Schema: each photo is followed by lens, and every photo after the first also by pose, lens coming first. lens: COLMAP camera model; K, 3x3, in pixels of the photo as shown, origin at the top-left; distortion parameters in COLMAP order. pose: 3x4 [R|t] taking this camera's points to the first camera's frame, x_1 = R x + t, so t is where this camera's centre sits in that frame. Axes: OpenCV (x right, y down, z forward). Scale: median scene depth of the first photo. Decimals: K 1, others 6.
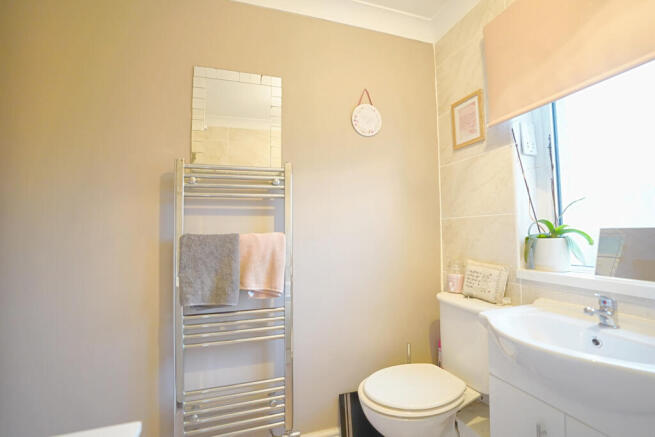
lens RADIAL K [[300.5, 0, 330.9], [0, 300.5, 219.1], [0, 0, 1]] dist [-0.043479, 0.001754]
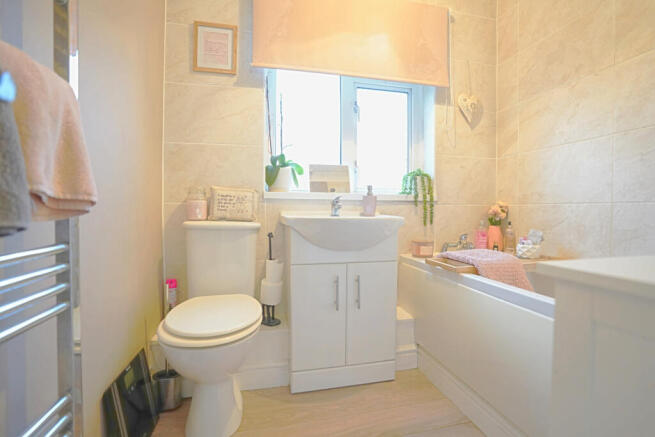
lens RADIAL K [[300.5, 0, 330.9], [0, 300.5, 215.2], [0, 0, 1]] dist [-0.043479, 0.001754]
pose [[0.097509, -0.016578, 0.995097, -0.526687], [-0.050736, 0.998478, 0.021606, 0.200343], [-0.993941, -0.052594, 0.096519, 0.517892]]
